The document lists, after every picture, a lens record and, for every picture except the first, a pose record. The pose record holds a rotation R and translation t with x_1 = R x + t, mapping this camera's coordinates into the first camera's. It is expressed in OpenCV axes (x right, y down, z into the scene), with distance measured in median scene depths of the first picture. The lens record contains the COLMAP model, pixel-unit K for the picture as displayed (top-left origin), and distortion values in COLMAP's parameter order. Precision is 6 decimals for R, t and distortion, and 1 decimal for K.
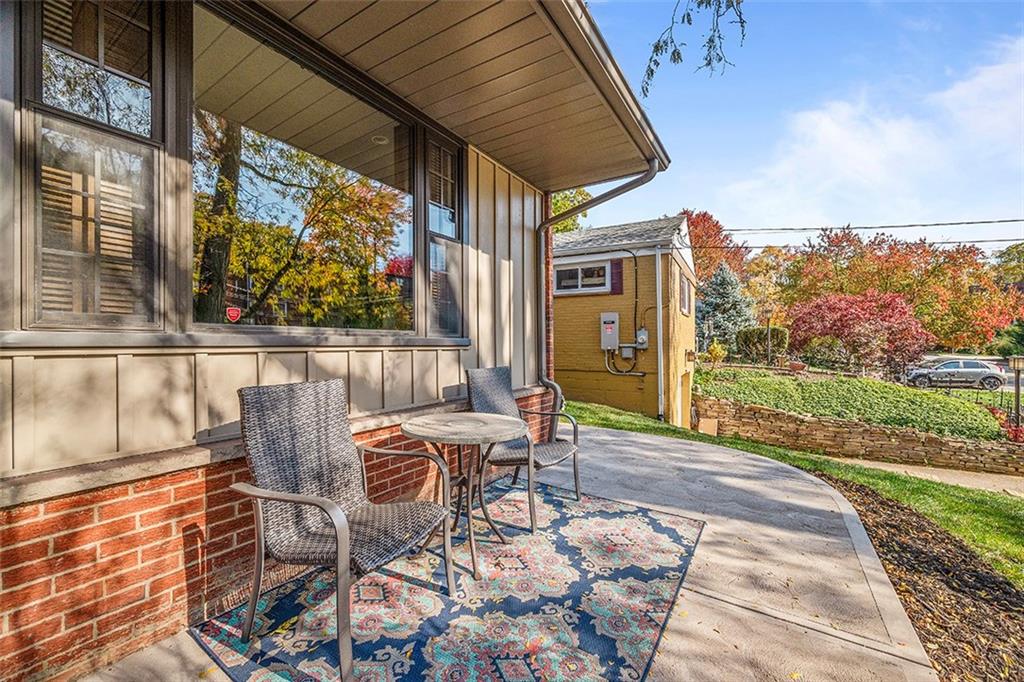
lens RADIAL K [[417.5, 0, 510.9], [0, 417.5, 344.0], [0, 0, 1]] dist [0.002076, 0.000043]
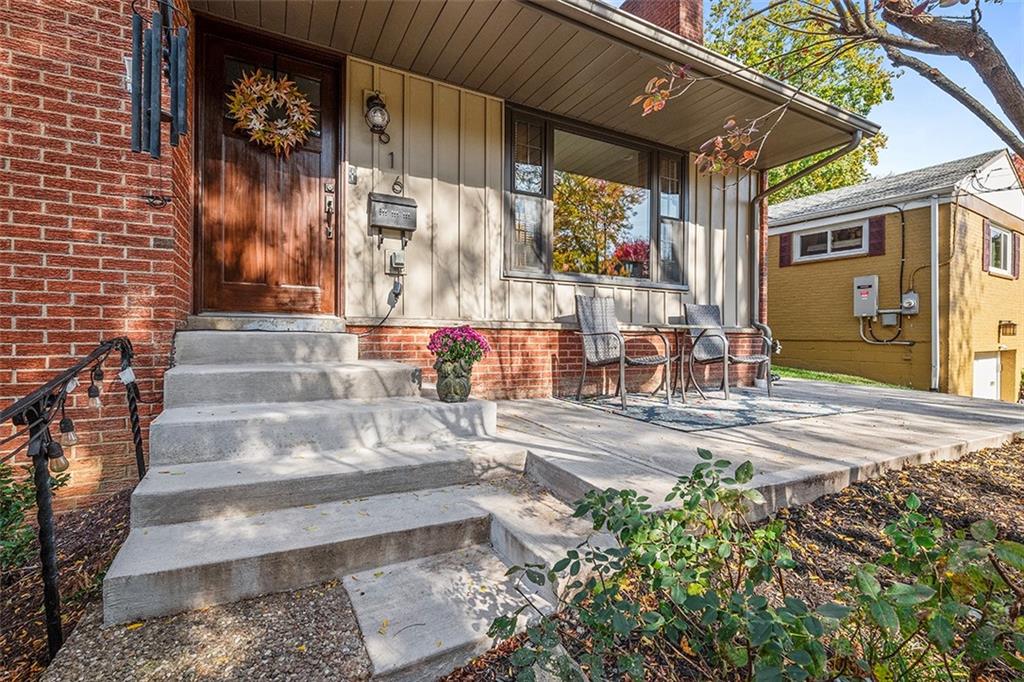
lens RADIAL K [[459.6, 0, 507.5], [0, 459.6, 338.2], [0, 0, 1]] dist [0.011755, 0.000199]
pose [[0.869638, 0.011451, -0.493557, 0.111251], [-0.010512, 0.999934, 0.004678, 0.127574], [0.493578, 0.001120, 0.869701, -0.534318]]
